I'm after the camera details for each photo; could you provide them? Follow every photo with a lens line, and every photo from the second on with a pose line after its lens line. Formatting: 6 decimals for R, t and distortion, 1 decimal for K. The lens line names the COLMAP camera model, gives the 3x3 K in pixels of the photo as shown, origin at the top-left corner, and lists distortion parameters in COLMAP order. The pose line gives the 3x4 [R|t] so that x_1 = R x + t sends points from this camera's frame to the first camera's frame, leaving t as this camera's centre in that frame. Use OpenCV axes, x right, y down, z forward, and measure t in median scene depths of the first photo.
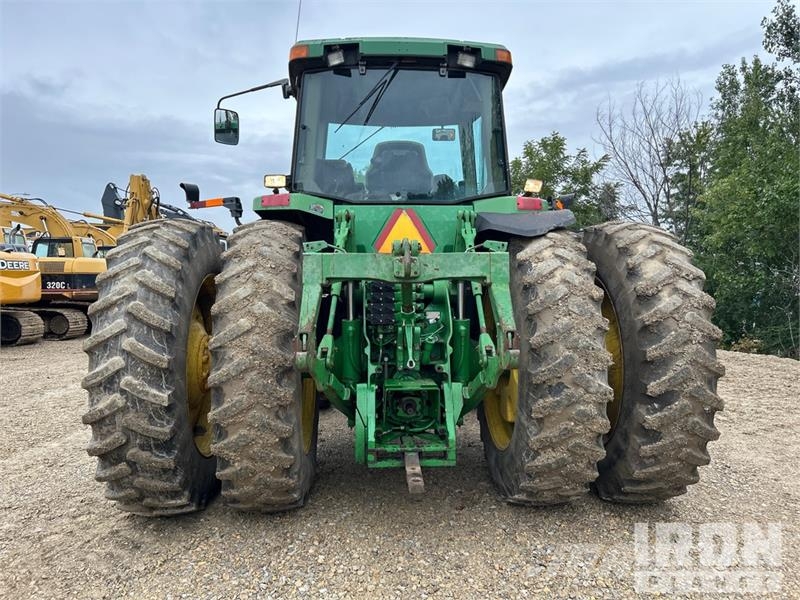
lens RADIAL K [[589.0, 0, 404.8], [0, 589.0, 300.7], [0, 0, 1]] dist [0.103742, -0.151227]
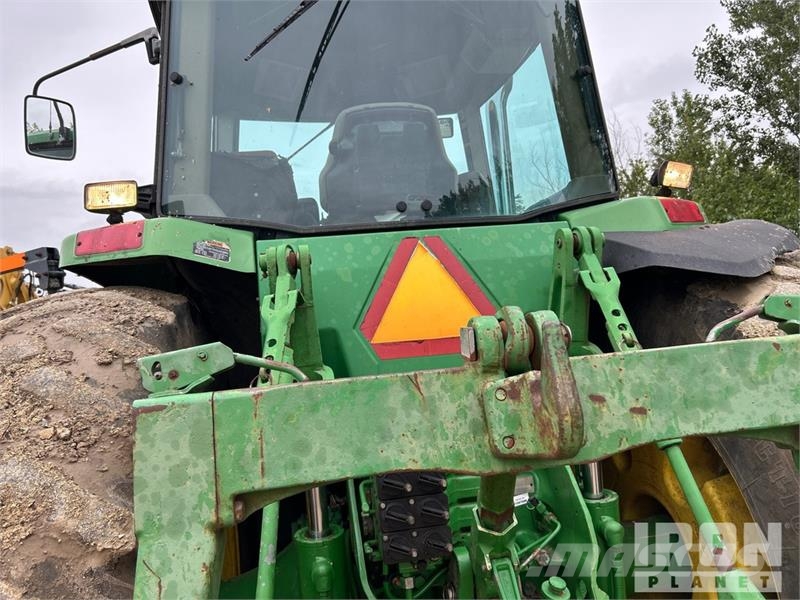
lens RADIAL K [[618.8, 0, 402.1], [0, 618.8, 299.1], [0, 0, 1]] dist [0.062864, -0.077093]
pose [[0.991844, -0.078367, 0.100516, -0.062378], [0.088198, 0.991328, -0.097413, -0.065981], [-0.092010, 0.105484, 0.990155, 0.544092]]
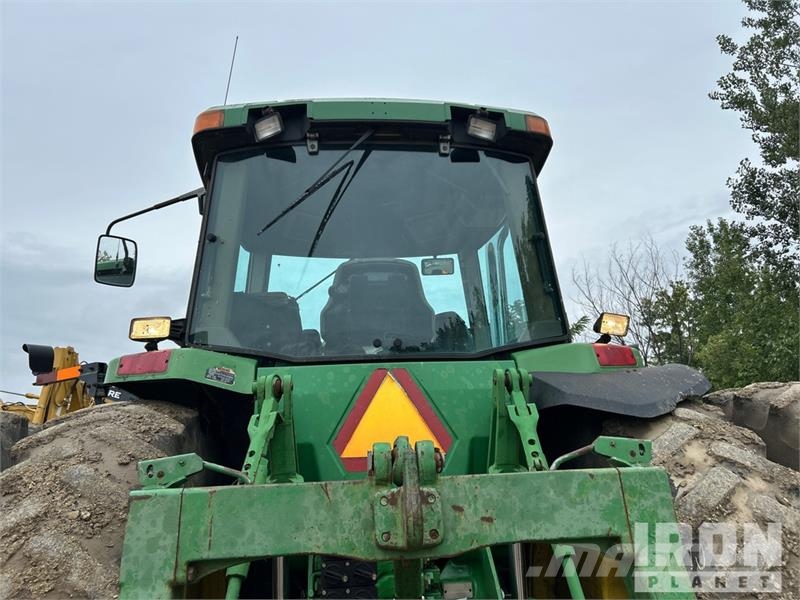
lens RADIAL K [[613.2, 0, 400.9], [0, 613.2, 297.4], [0, 0, 1]] dist [0.051819, -0.057765]
pose [[0.998870, -0.026862, 0.039199, -0.010329], [0.036703, 0.960059, -0.277380, -0.062922], [-0.030183, 0.278505, 0.959960, 0.440117]]
